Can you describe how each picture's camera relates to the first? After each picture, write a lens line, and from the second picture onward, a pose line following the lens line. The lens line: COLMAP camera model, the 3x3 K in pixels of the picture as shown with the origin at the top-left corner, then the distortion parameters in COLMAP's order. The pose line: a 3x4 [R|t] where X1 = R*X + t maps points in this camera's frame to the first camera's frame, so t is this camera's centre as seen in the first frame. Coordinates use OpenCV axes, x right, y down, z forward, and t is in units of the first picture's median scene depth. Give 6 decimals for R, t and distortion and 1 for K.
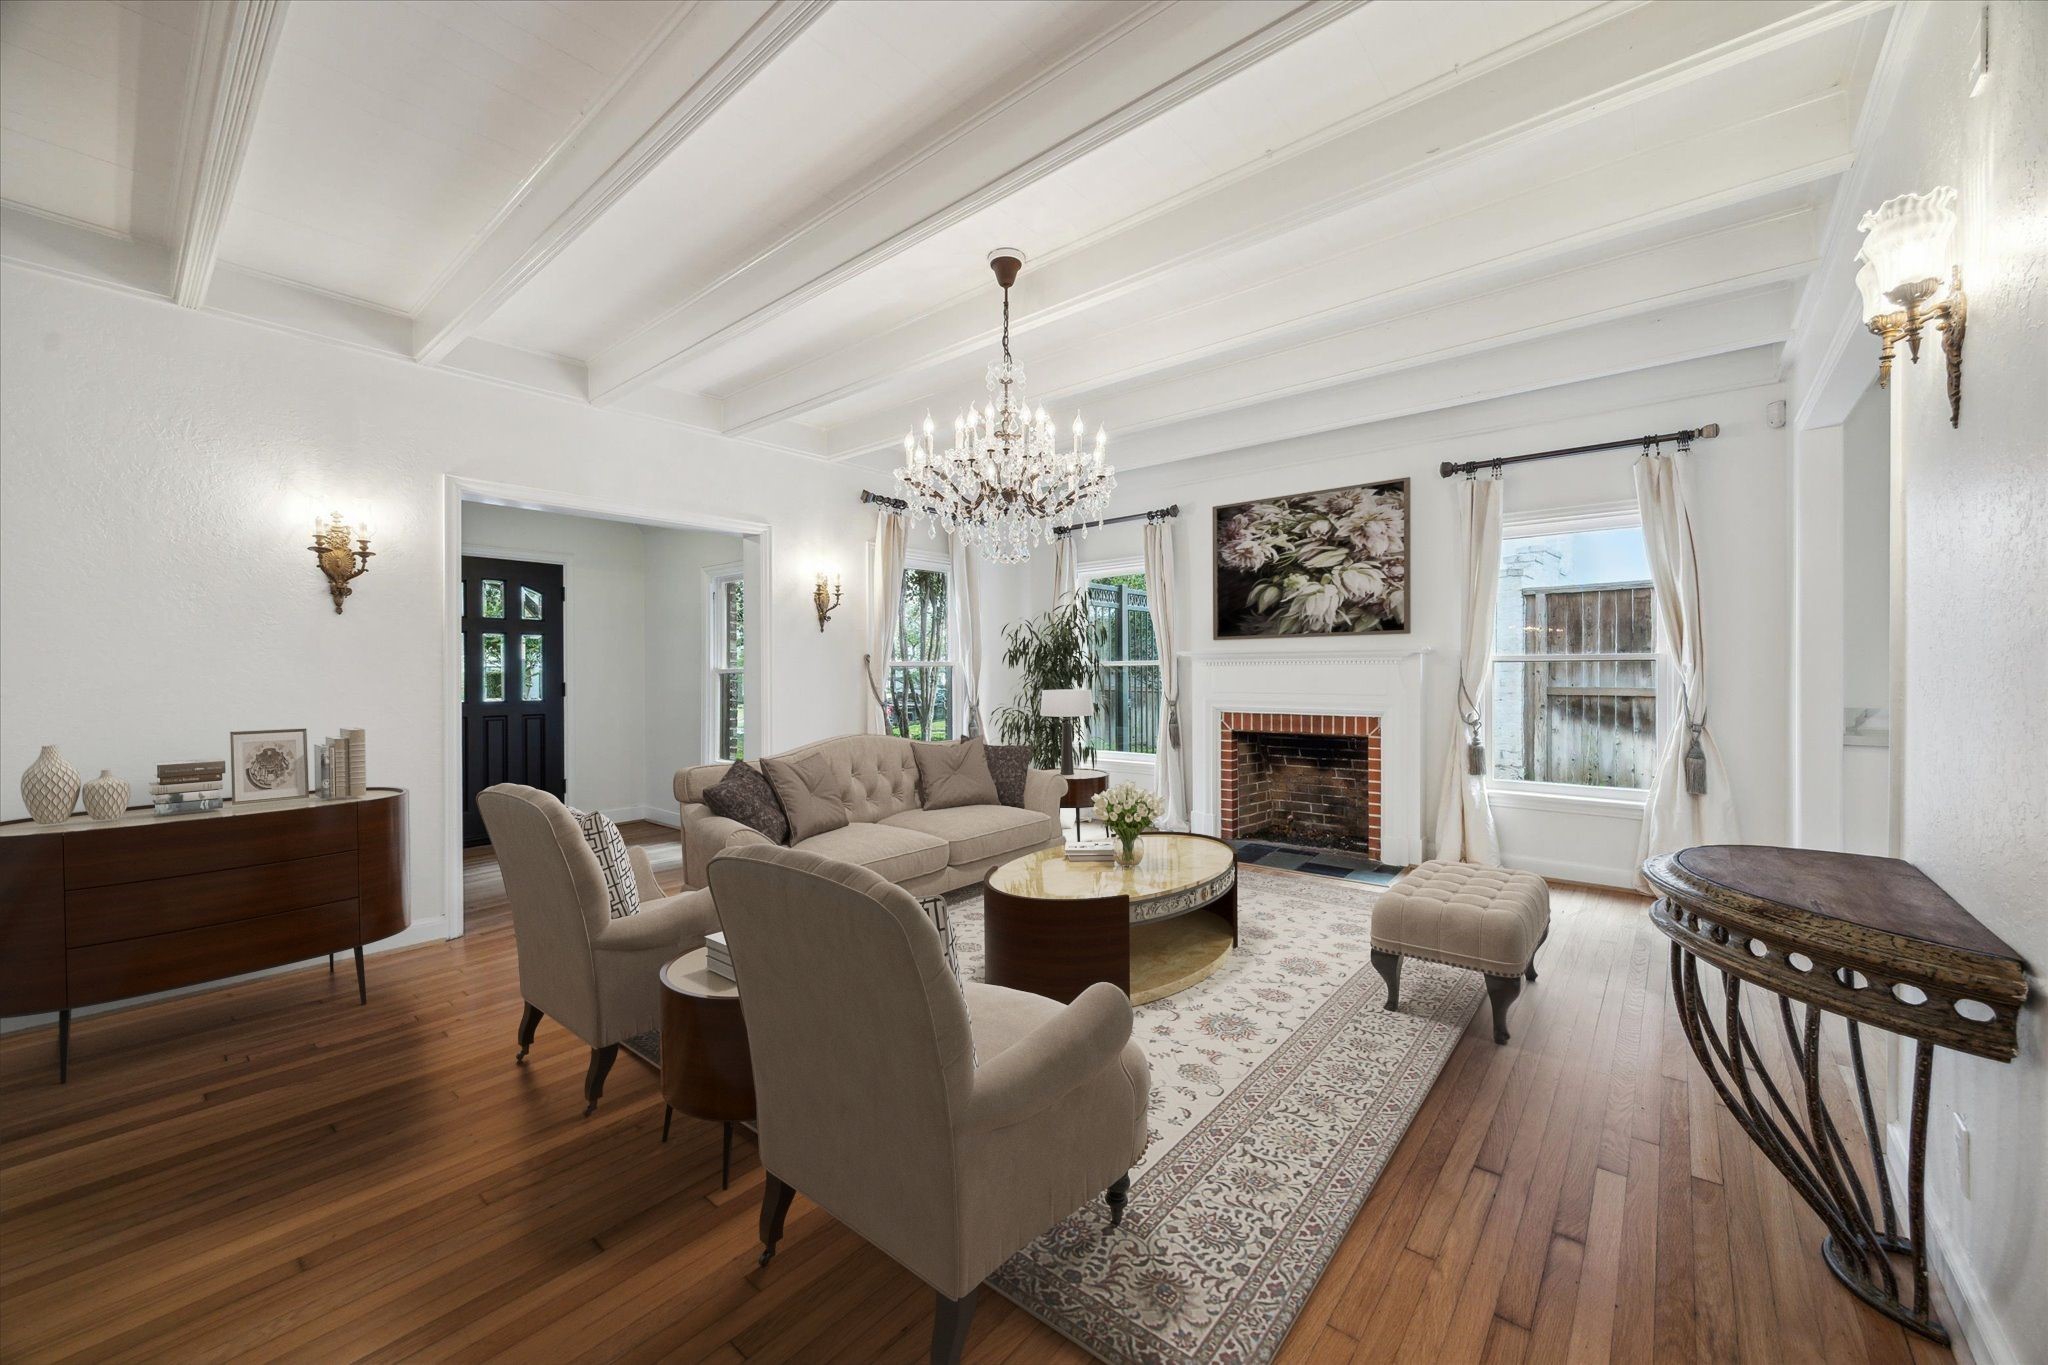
lens RADIAL K [[786.7, 0, 1028.2], [0, 786.7, 676.8], [0, 0, 1]] dist [-0.001018, -0.000368]
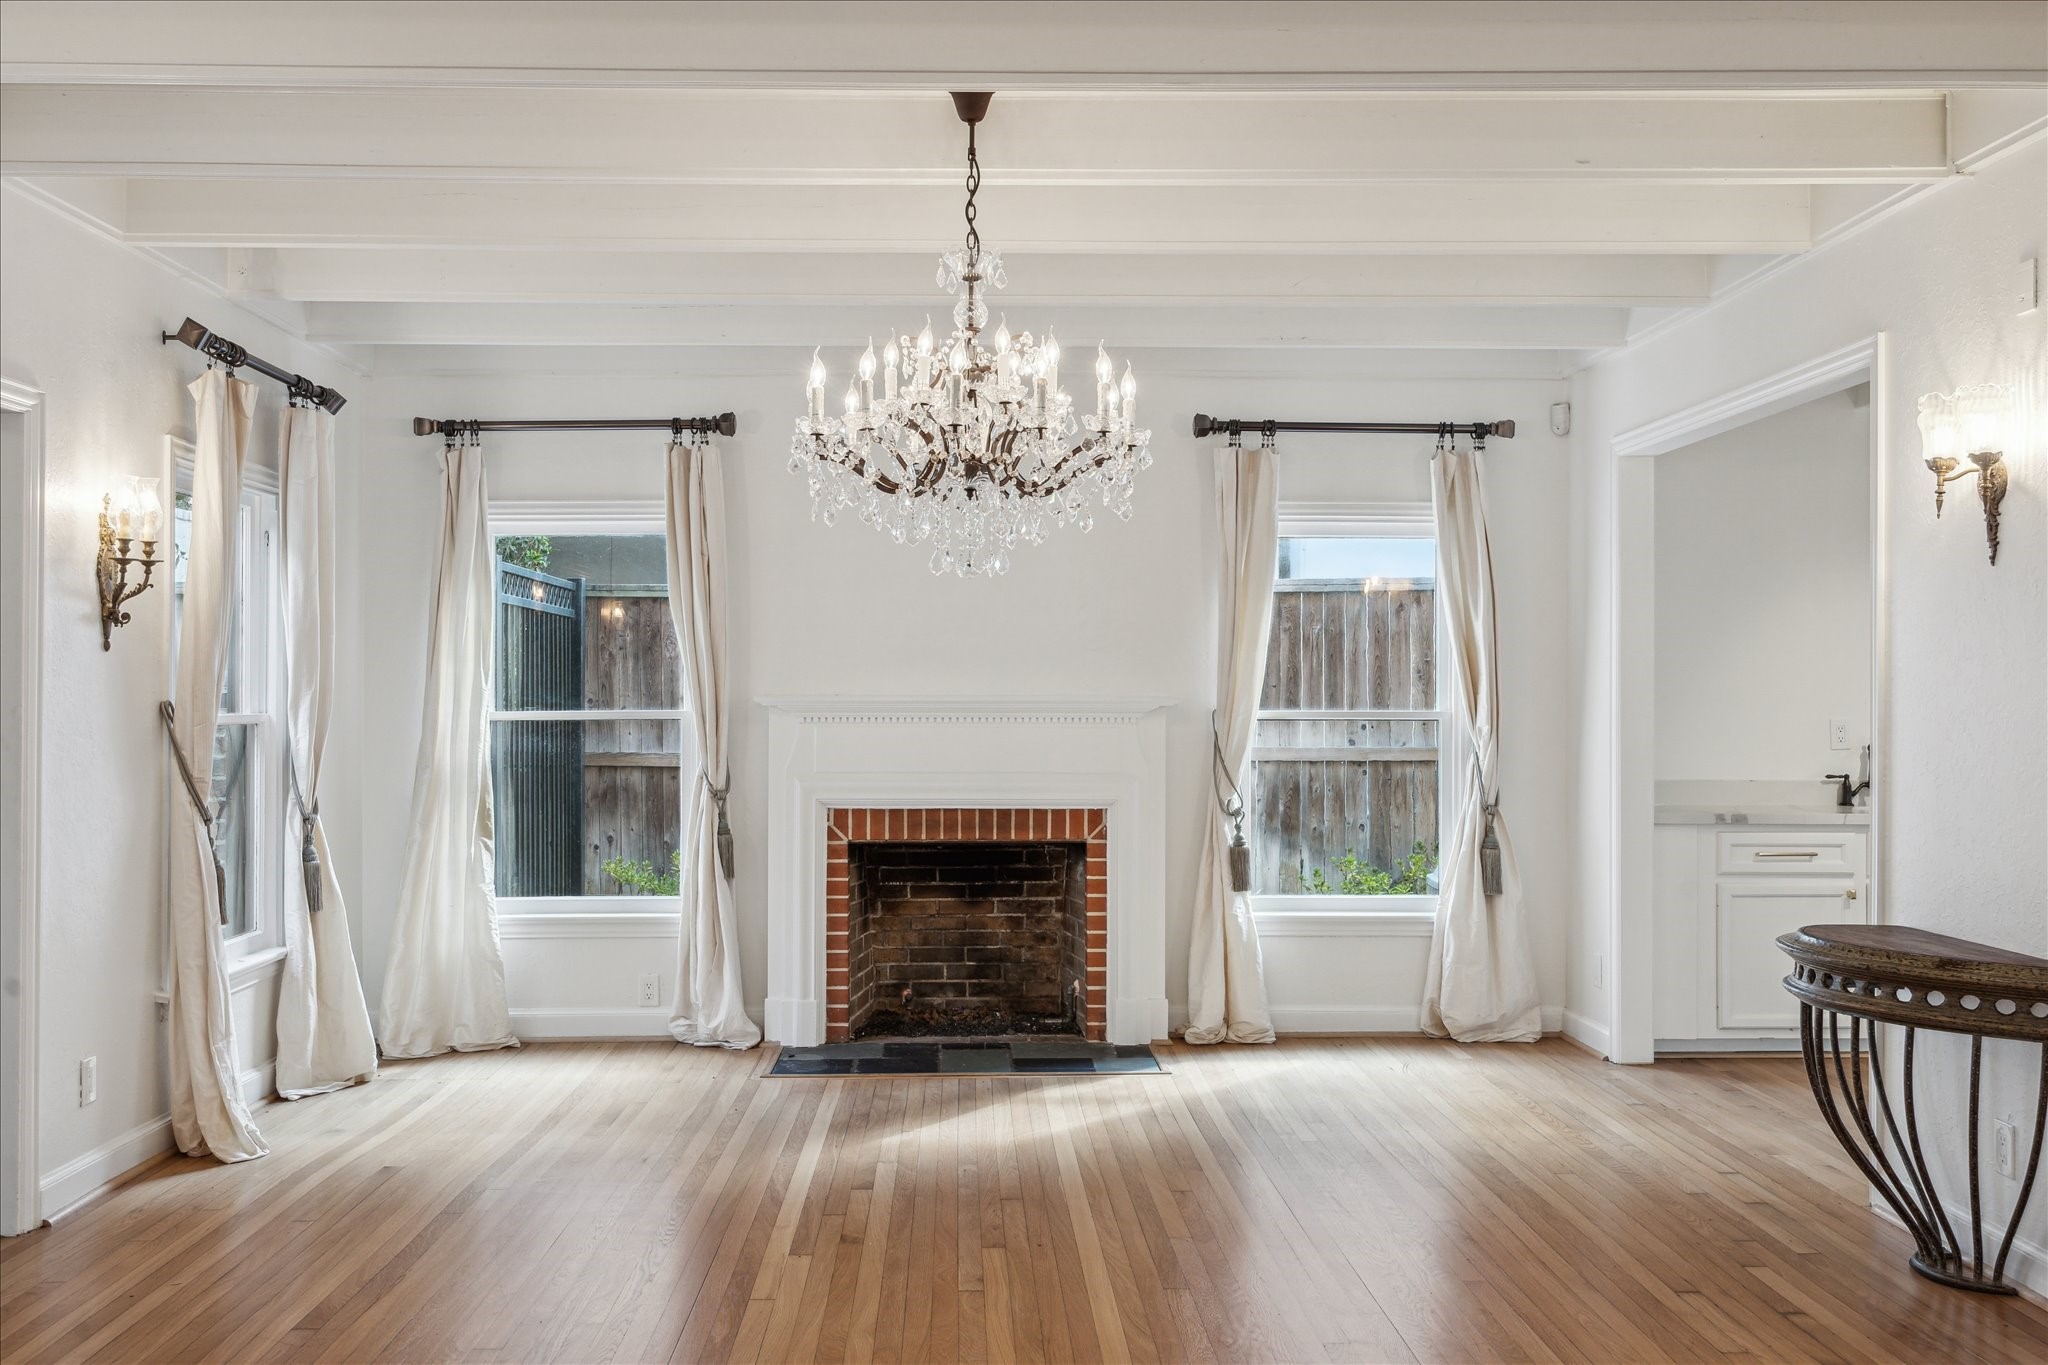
lens RADIAL K [[1873.1, 0, 1019.8], [0, 1873.1, 690.4], [0, 0, 1]] dist [0.011893, 0.000000]
pose [[0.753909, 0.007094, 0.656941, -0.599921], [-0.000068, 0.999943, -0.010721, -0.027265], [-0.656979, 0.008038, 0.753866, -0.070758]]
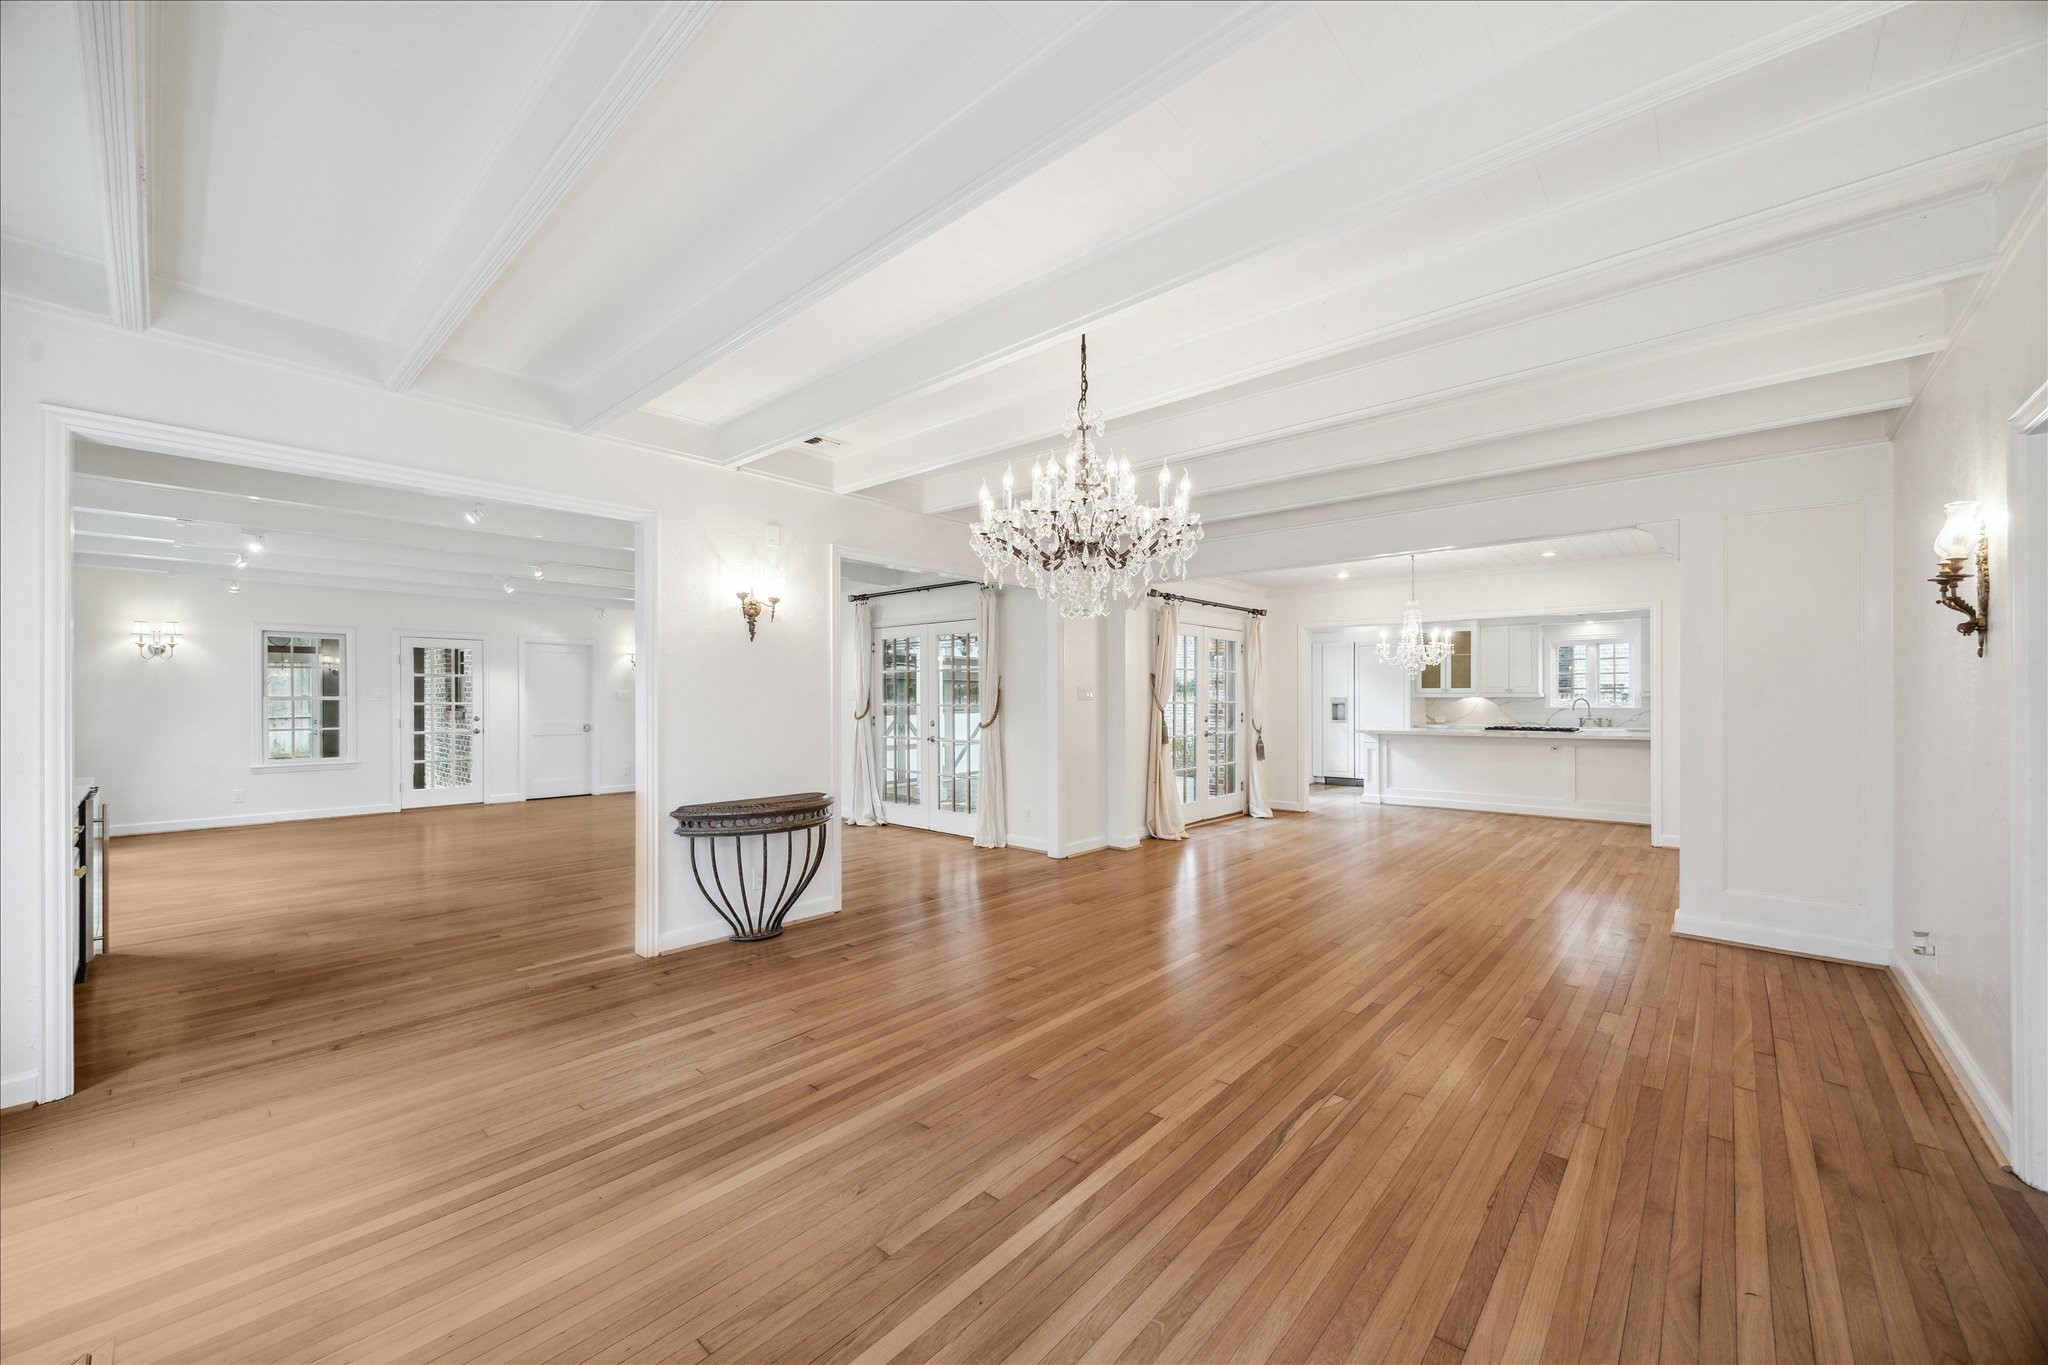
lens RADIAL K [[786.7, 0, 1023.2], [0, 786.7, 696.6], [0, 0, 1]] dist [-0.001018, -0.000368]
pose [[-0.999212, 0.005627, 0.039286, 0.002477], [0.005498, 0.999979, -0.003399, -0.028989], [-0.039304, -0.003180, -0.999222, 1.235312]]
